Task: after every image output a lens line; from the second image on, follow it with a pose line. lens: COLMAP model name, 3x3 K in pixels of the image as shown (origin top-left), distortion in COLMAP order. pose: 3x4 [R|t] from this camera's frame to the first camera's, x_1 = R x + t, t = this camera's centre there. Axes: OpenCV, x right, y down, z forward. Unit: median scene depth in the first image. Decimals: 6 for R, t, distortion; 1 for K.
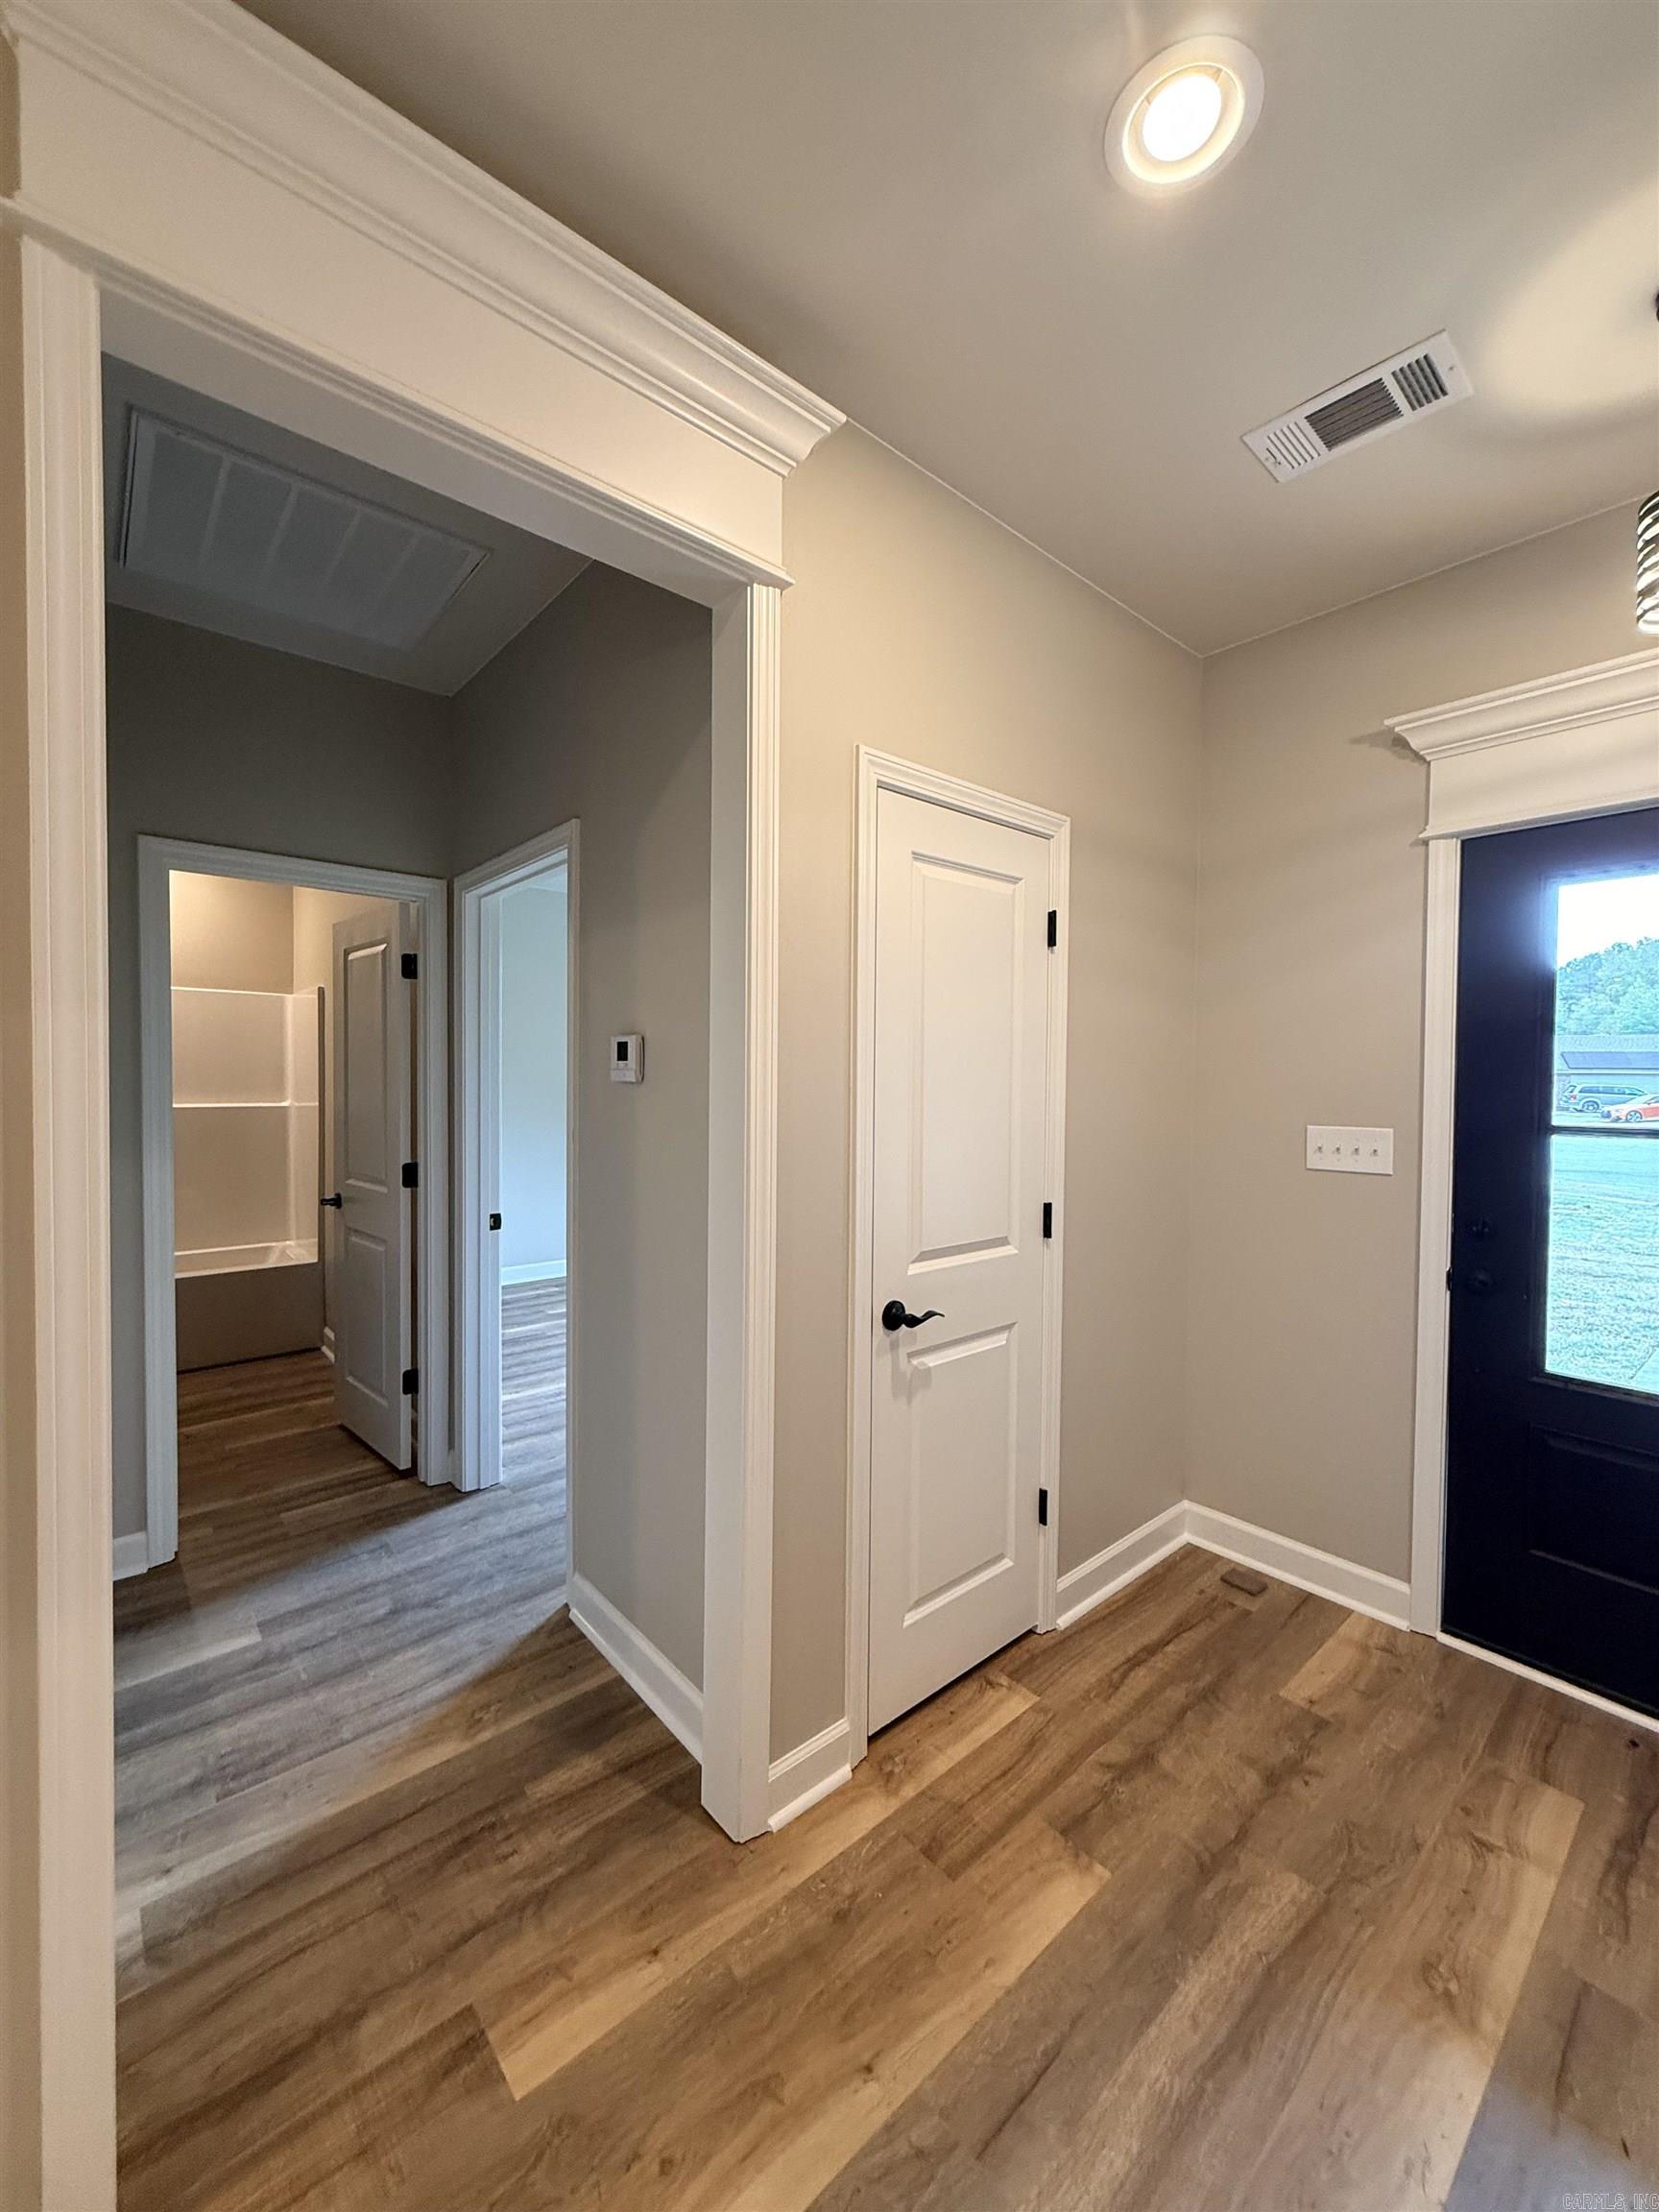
lens RADIAL K [[874.9, 0, 835.3], [0, 874.9, 1093.7], [0, 0, 1]] dist [0.000413, 0.000216]
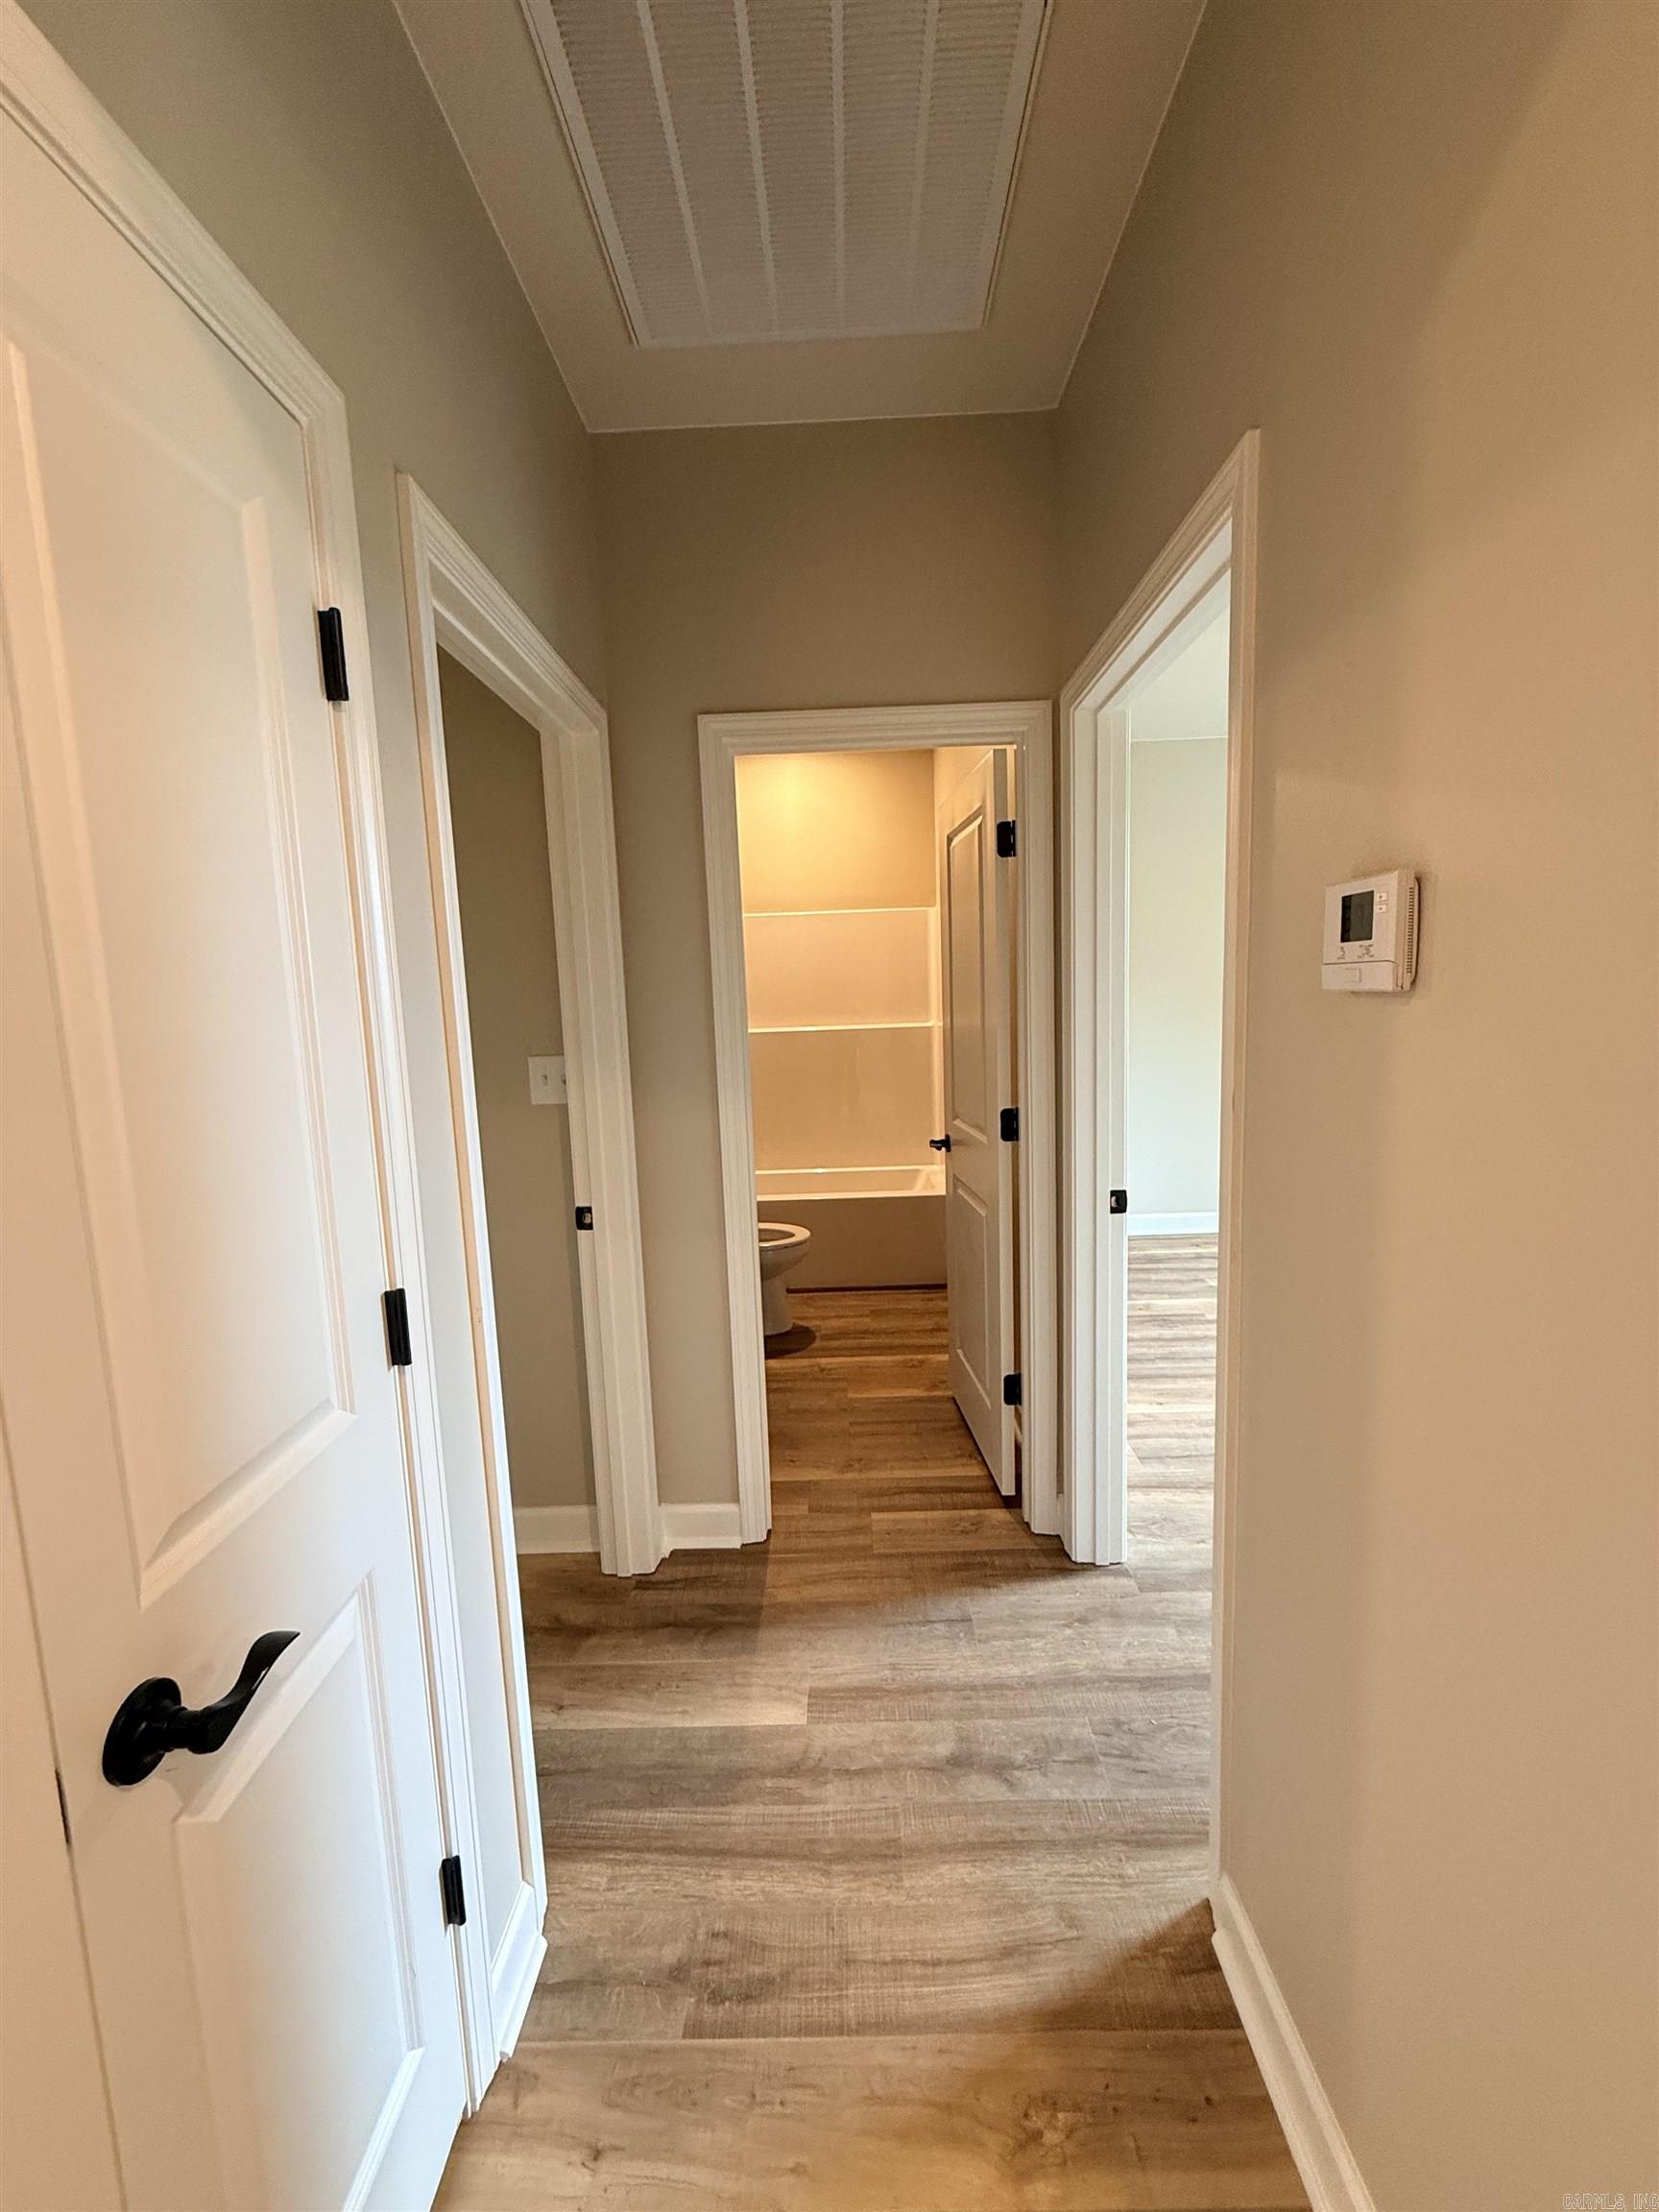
lens RADIAL K [[874.9, 0, 831.9], [0, 874.9, 1104.3], [0, 0, 1]] dist [0.000413, 0.000216]
pose [[0.739674, 0.047822, -0.671264, -0.110656], [0.031696, 0.993889, 0.105733, -0.009415], [0.672218, -0.099484, 0.733639, 0.398592]]
